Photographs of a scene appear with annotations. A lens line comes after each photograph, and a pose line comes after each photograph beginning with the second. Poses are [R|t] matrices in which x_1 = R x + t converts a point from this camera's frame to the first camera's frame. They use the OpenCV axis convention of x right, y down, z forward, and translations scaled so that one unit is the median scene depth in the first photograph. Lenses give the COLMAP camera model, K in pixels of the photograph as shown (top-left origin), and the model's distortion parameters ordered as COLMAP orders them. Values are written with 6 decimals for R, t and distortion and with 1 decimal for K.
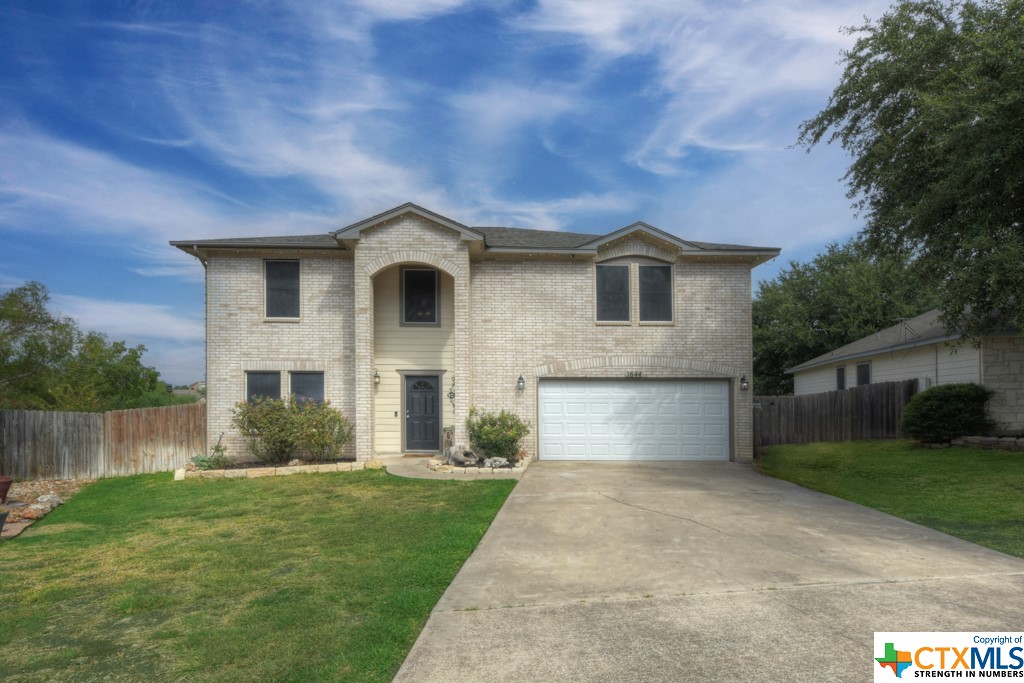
lens RADIAL K [[494.5, 0, 512.0], [0, 494.5, 349.5], [0, 0, 1]] dist [0.006287, 0.001170]
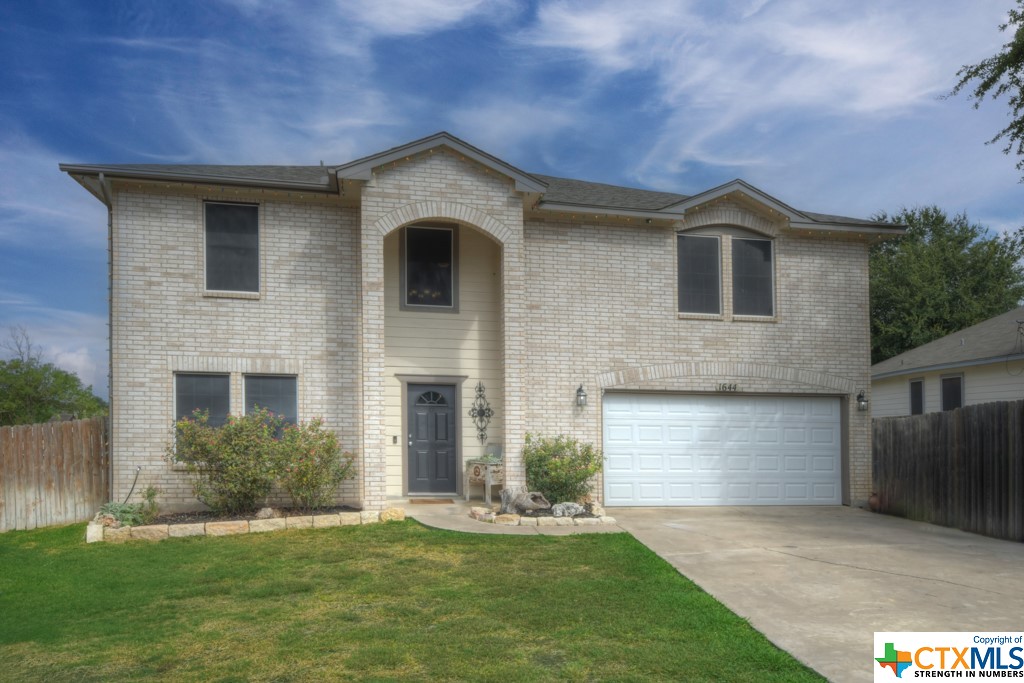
lens RADIAL K [[731.7, 0, 512.0], [0, 731.7, 337.2], [0, 0, 1]] dist [0.008050, 0.003711]
pose [[0.986042, 0.029079, 0.163939, -0.251178], [-0.027738, 0.999560, -0.010466, -0.003634], [-0.164171, 0.005773, 0.986415, -0.015022]]
